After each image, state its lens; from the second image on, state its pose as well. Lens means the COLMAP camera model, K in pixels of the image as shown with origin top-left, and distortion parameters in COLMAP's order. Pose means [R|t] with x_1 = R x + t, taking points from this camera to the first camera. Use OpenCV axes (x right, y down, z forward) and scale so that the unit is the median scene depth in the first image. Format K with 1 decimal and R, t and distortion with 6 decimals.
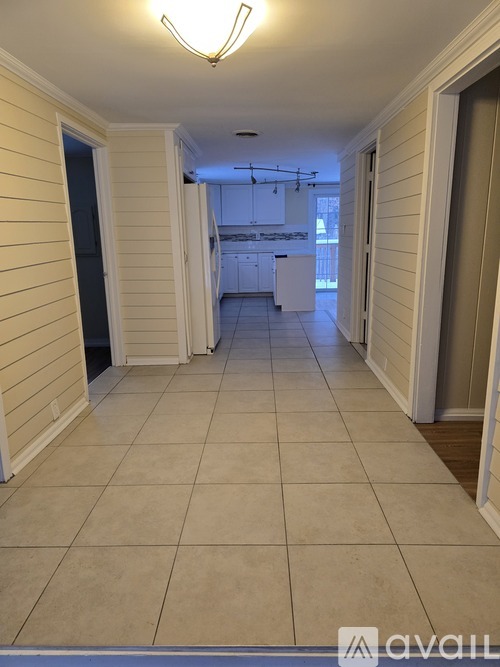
lens RADIAL K [[445.2, 0, 250.0], [0, 445.2, 334.7], [0, 0, 1]] dist [0.052512, -0.041161]
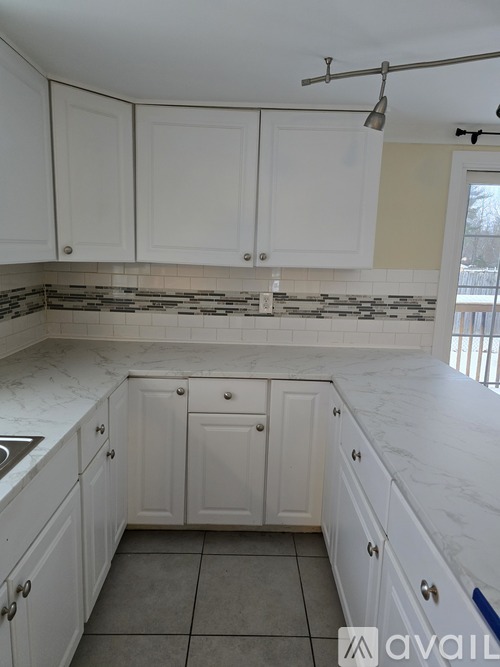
lens RADIAL K [[445.2, 0, 250.9], [0, 445.2, 330.9], [0, 0, 1]] dist [0.052512, -0.041161]
pose [[0.998076, 0.041574, 0.045990, -0.005123], [-0.038718, 0.997366, -0.061330, -0.183819], [-0.048419, 0.059431, 0.997057, 0.710466]]
